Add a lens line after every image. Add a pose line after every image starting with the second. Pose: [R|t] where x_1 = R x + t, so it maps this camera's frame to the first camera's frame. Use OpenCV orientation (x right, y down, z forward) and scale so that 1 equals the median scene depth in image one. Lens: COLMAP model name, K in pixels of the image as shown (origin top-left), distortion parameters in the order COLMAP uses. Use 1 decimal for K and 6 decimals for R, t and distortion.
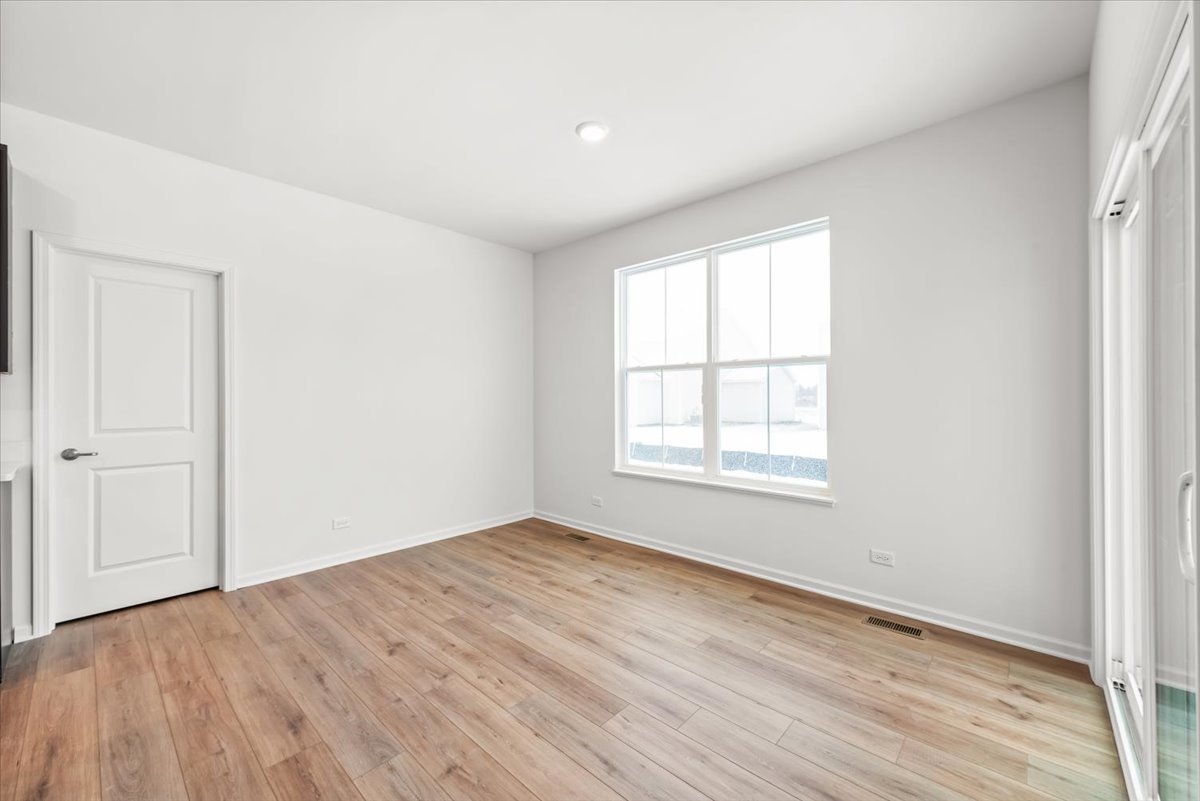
lens RADIAL K [[472.9, 0, 626.4], [0, 472.9, 398.2], [0, 0, 1]] dist [-0.000031, -0.000057]
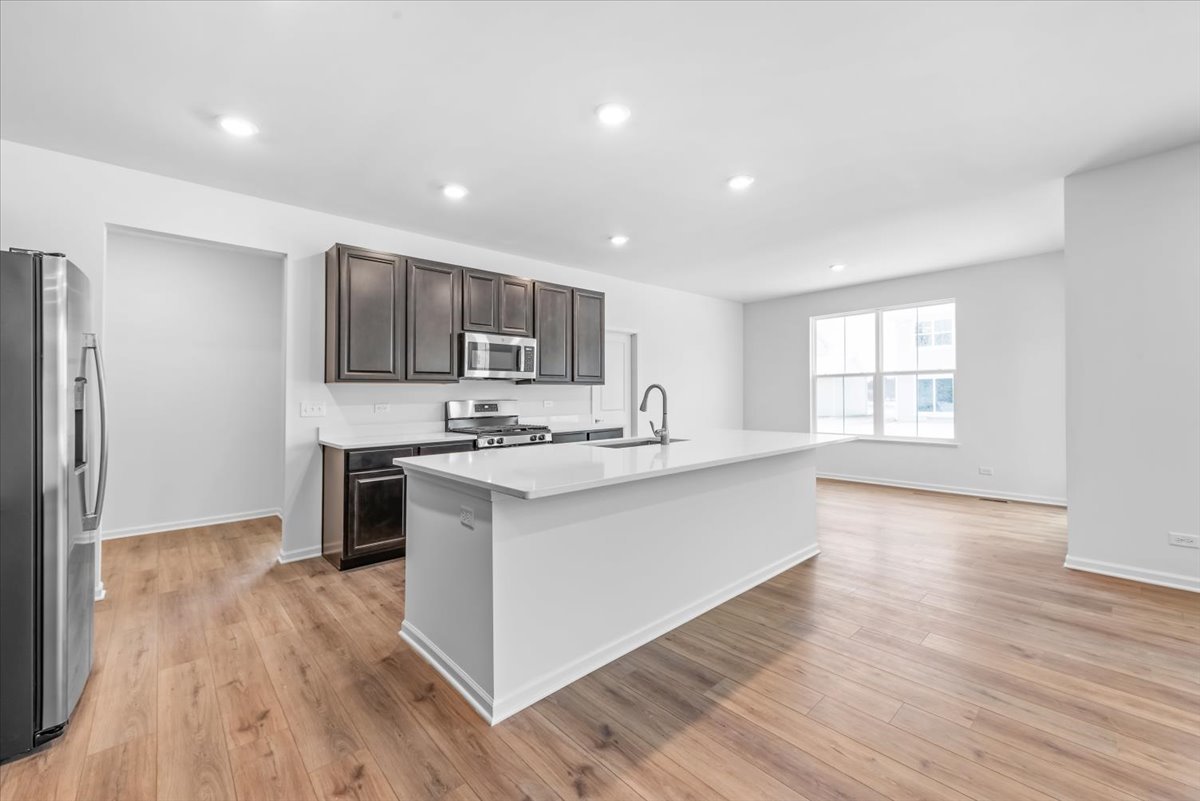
lens RADIAL K [[487.4, 0, 605.4], [0, 487.4, 393.6], [0, 0, 1]] dist [0.001516, 0.000076]
pose [[0.993003, -0.011356, -0.117544, -0.922007], [0.011036, 0.999933, -0.003368, -0.002155], [0.117575, 0.002047, 0.993062, -1.370712]]
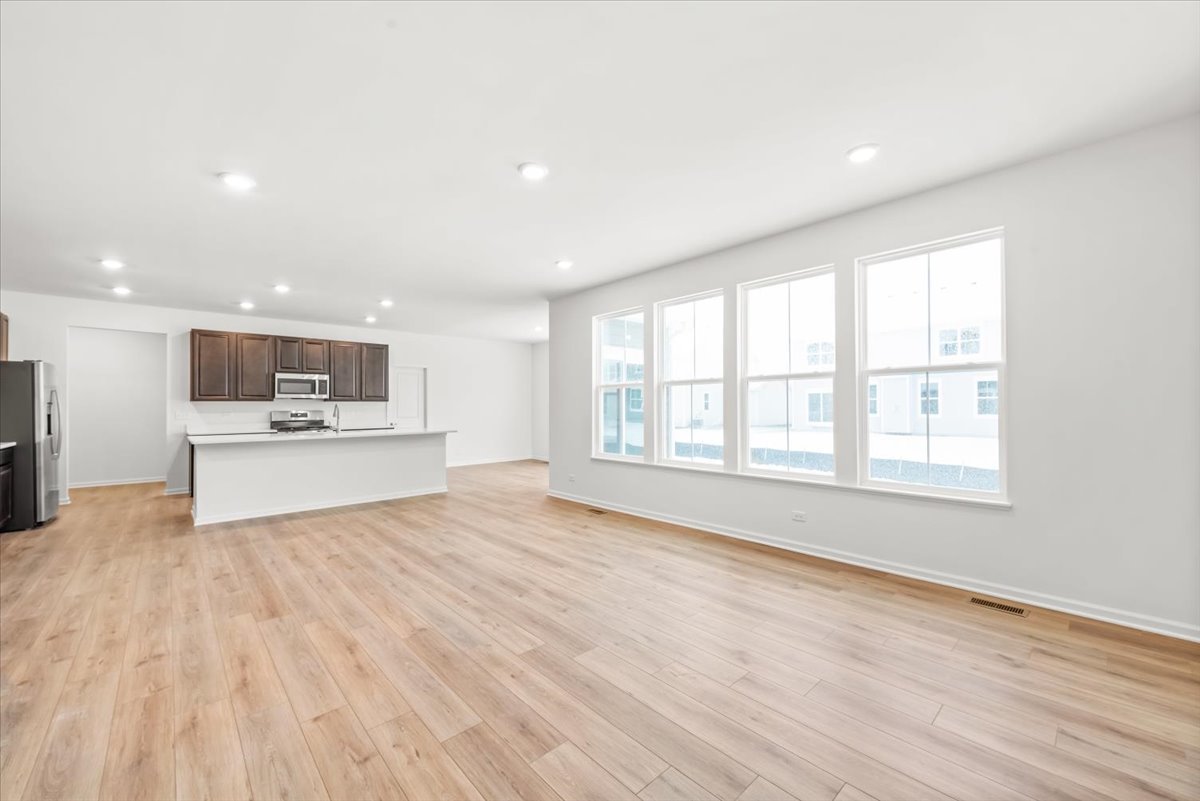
lens RADIAL K [[478.5, 0, 593.4], [0, 478.5, 406.0], [0, 0, 1]] dist [0.002020, 0.000111]
pose [[0.991134, -0.006956, -0.132686, 0.836096], [0.007102, 0.999975, 0.000629, -0.008843], [0.132678, -0.001566, 0.991158, -2.489053]]
